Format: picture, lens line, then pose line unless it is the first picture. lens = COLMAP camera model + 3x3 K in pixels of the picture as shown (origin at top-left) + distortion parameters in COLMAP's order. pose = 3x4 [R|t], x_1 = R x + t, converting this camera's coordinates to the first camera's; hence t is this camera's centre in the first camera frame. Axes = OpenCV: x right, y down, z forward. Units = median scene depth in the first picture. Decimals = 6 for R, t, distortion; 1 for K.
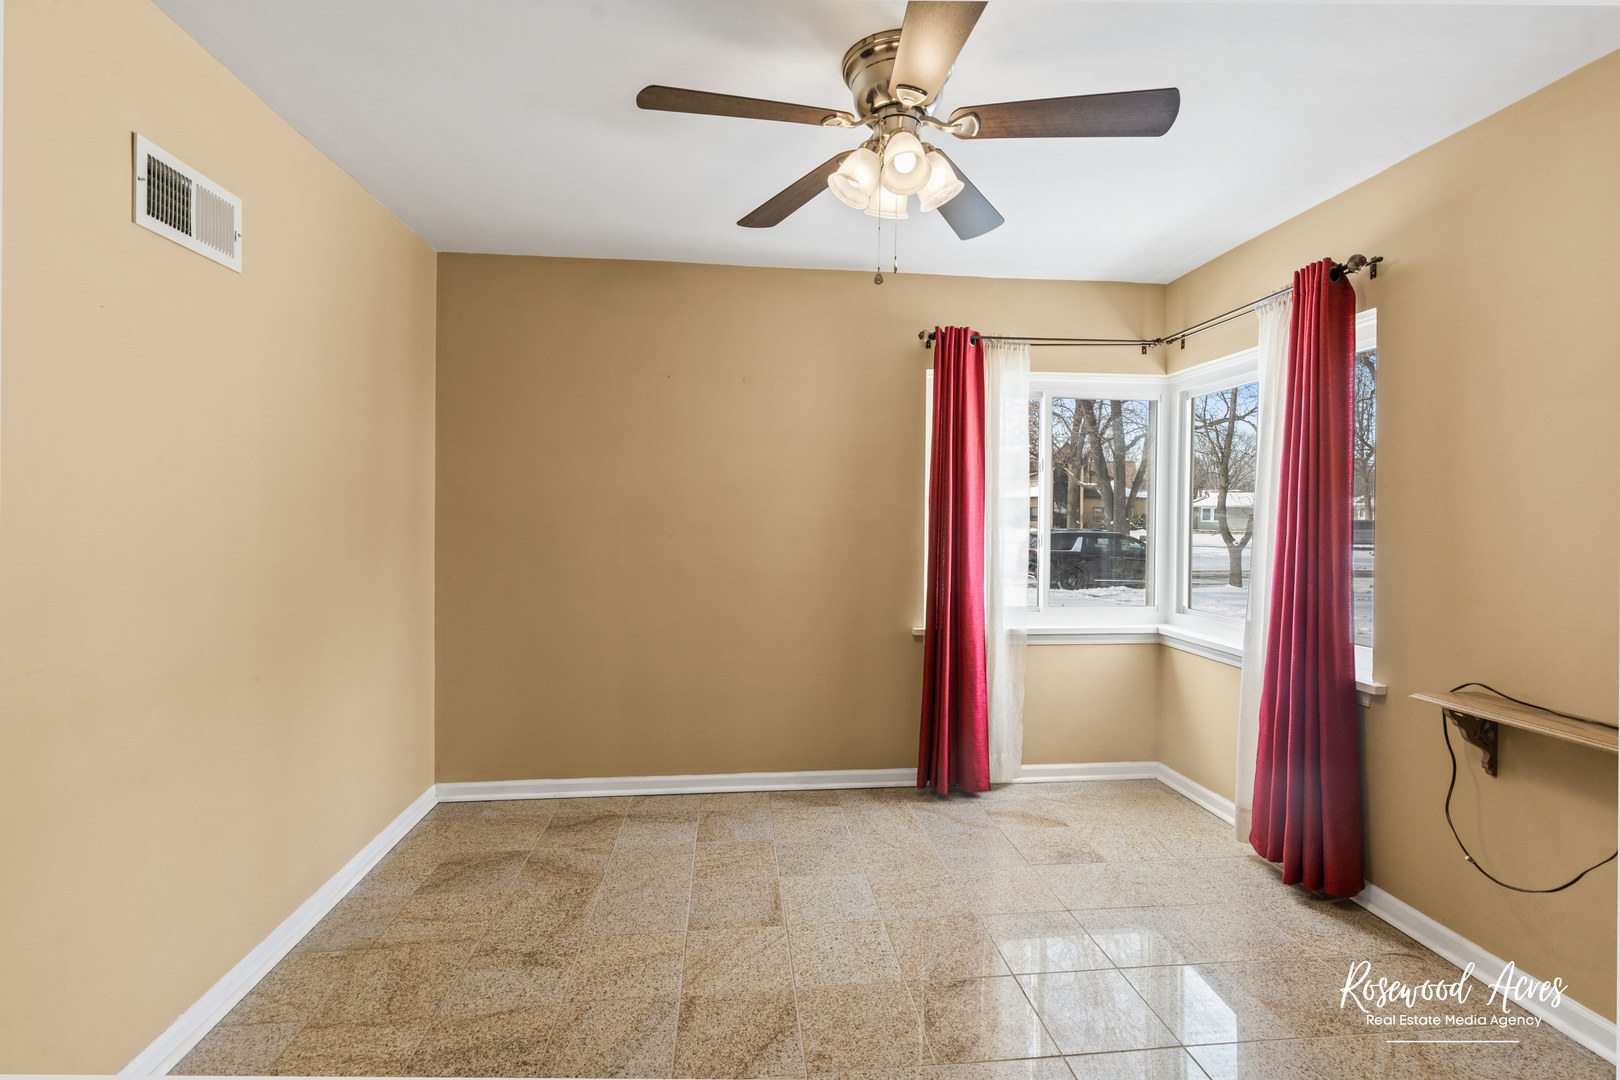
lens RADIAL K [[754.4, 0, 809.0], [0, 754.4, 505.4], [0, 0, 1]] dist [0.002911, 0.000139]
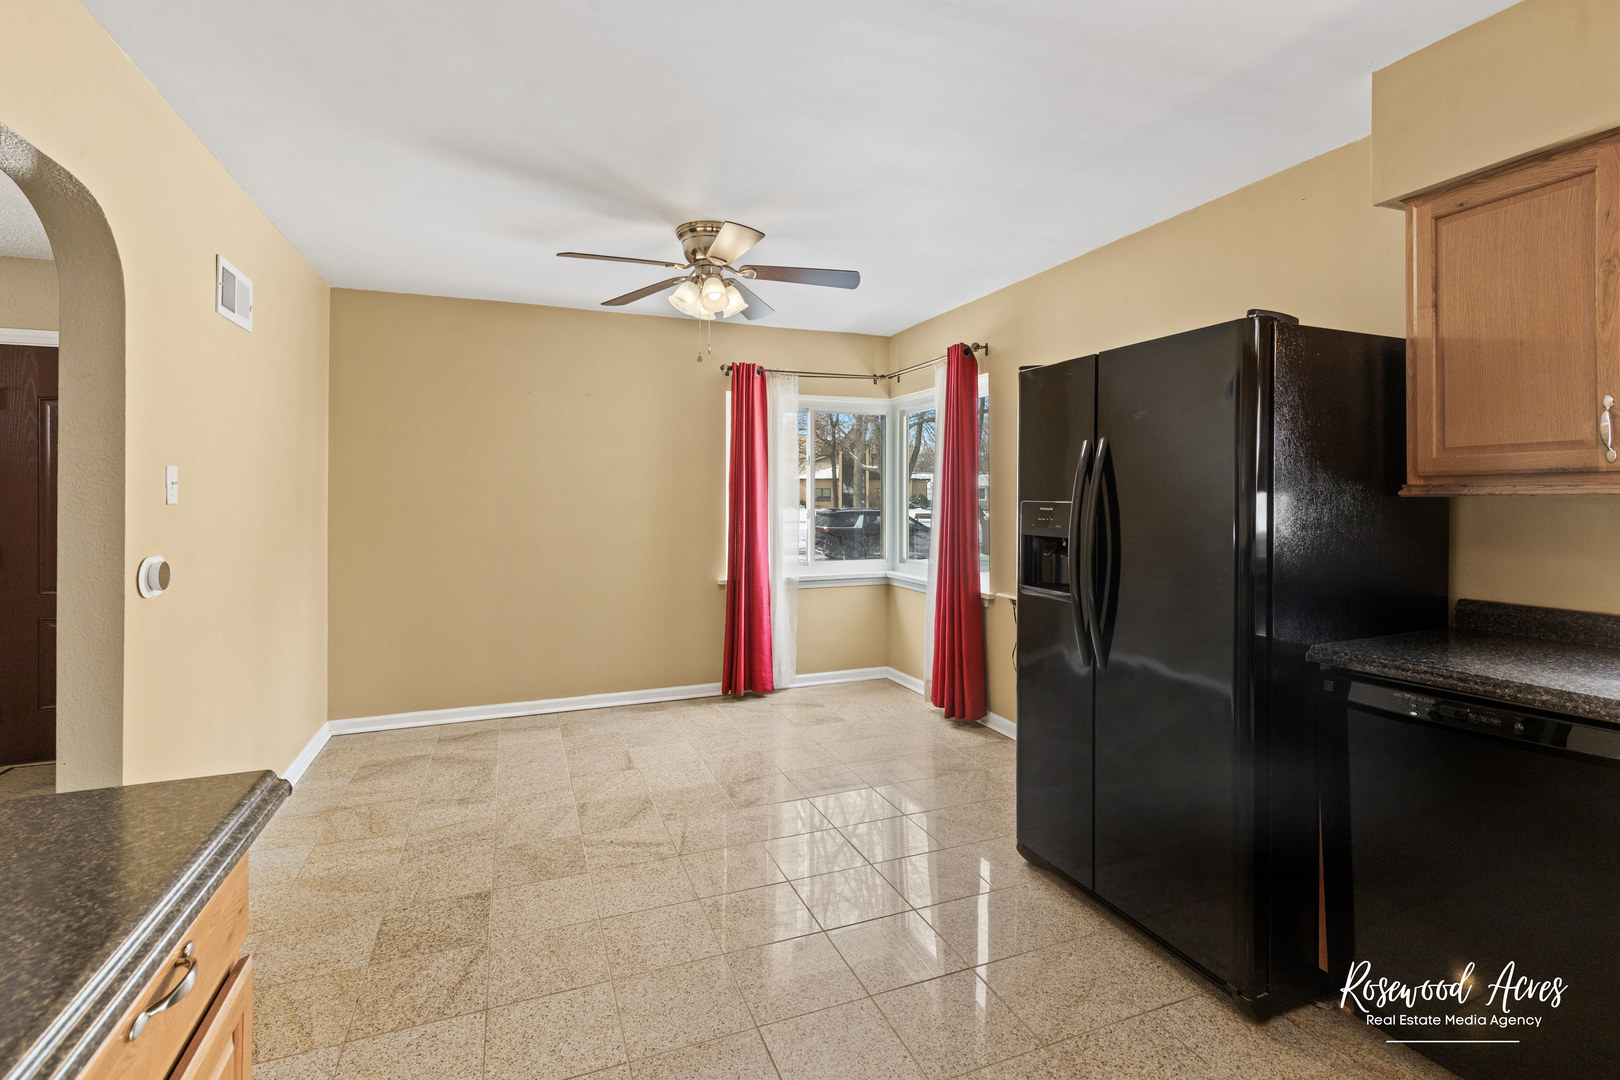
lens RADIAL K [[754.4, 0, 809.0], [0, 754.4, 505.4], [0, 0, 1]] dist [0.002911, 0.000139]
pose [[0.964688, -0.012486, 0.263099, -0.066411], [0.006180, 0.999674, 0.024784, -0.004843], [-0.263322, -0.022283, 0.964450, -0.391650]]
